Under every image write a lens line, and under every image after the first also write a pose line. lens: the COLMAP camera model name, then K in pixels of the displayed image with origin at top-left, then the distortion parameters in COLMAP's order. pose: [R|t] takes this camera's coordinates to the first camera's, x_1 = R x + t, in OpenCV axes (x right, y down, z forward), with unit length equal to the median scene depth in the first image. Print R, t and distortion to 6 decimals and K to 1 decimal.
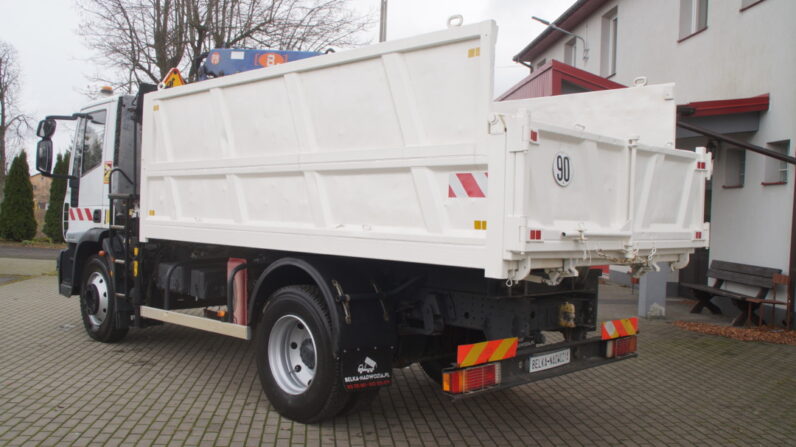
lens RADIAL K [[755.0, 0, 403.1], [0, 755.0, 220.0], [0, 0, 1]] dist [-0.028776, 0.000000]
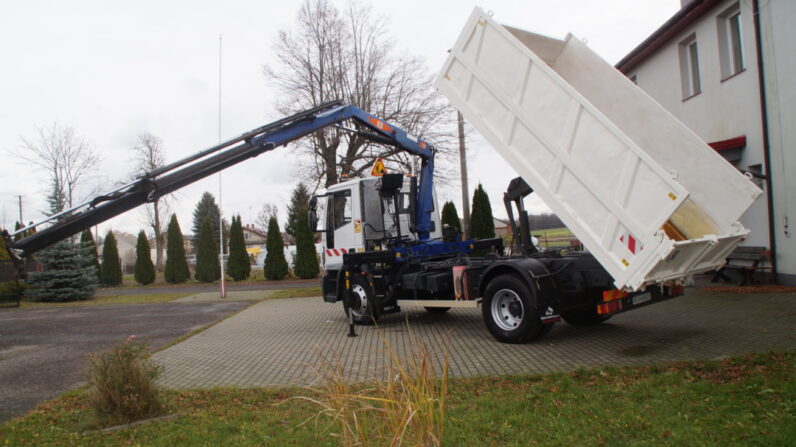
lens RADIAL K [[705.5, 0, 392.9], [0, 705.5, 220.6], [0, 0, 1]] dist [-0.078062, -0.012822]
pose [[0.994145, -0.095098, -0.051314, -0.218554], [0.093164, 0.994893, -0.038847, -0.005507], [0.054746, 0.033839, 0.997927, -0.554318]]
